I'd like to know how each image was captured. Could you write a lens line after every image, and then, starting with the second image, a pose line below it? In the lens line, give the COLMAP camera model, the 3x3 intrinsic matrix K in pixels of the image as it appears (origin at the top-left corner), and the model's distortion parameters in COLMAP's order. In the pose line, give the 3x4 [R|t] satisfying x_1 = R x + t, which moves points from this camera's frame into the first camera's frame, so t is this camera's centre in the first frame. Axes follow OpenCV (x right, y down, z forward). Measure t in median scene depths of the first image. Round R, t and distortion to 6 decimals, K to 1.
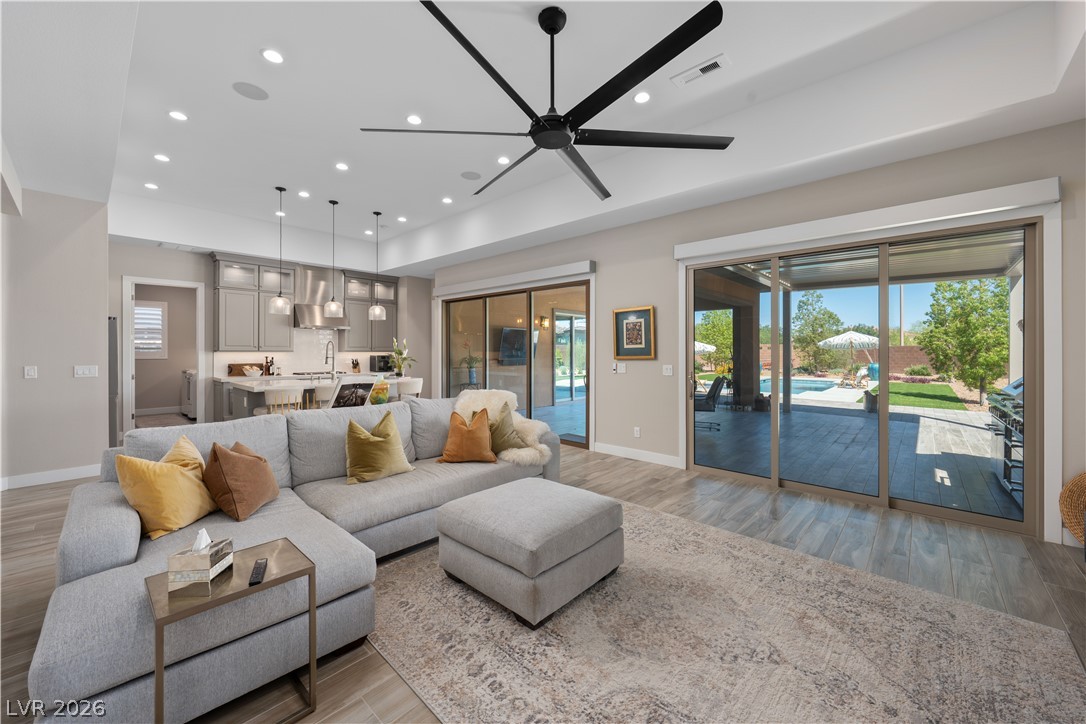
lens RADIAL K [[426.1, 0, 545.5], [0, 426.1, 351.5], [0, 0, 1]] dist [0.000735, 0.000373]
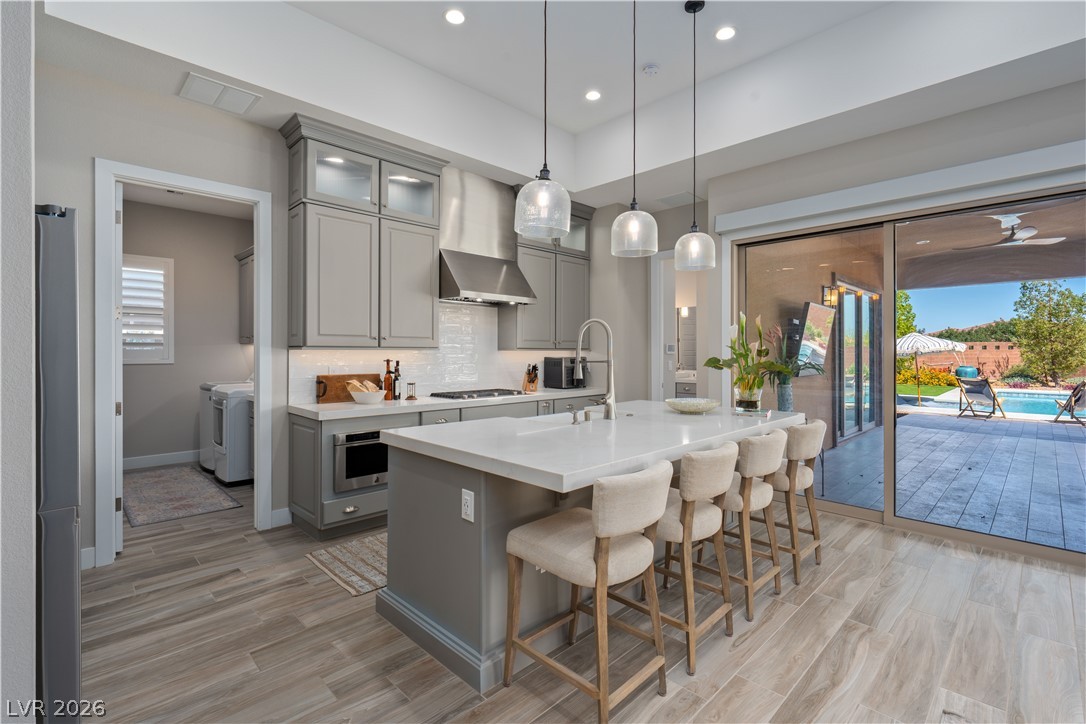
lens RADIAL K [[499.9, 0, 541.5], [0, 499.9, 352.1], [0, 0, 1]] dist [0.000660, -0.000208]
pose [[0.998528, 0.000059, -0.054239, -0.490835], [-0.000197, 0.999997, -0.002547, 0.005765], [0.054238, 0.002554, 0.998525, 0.496578]]
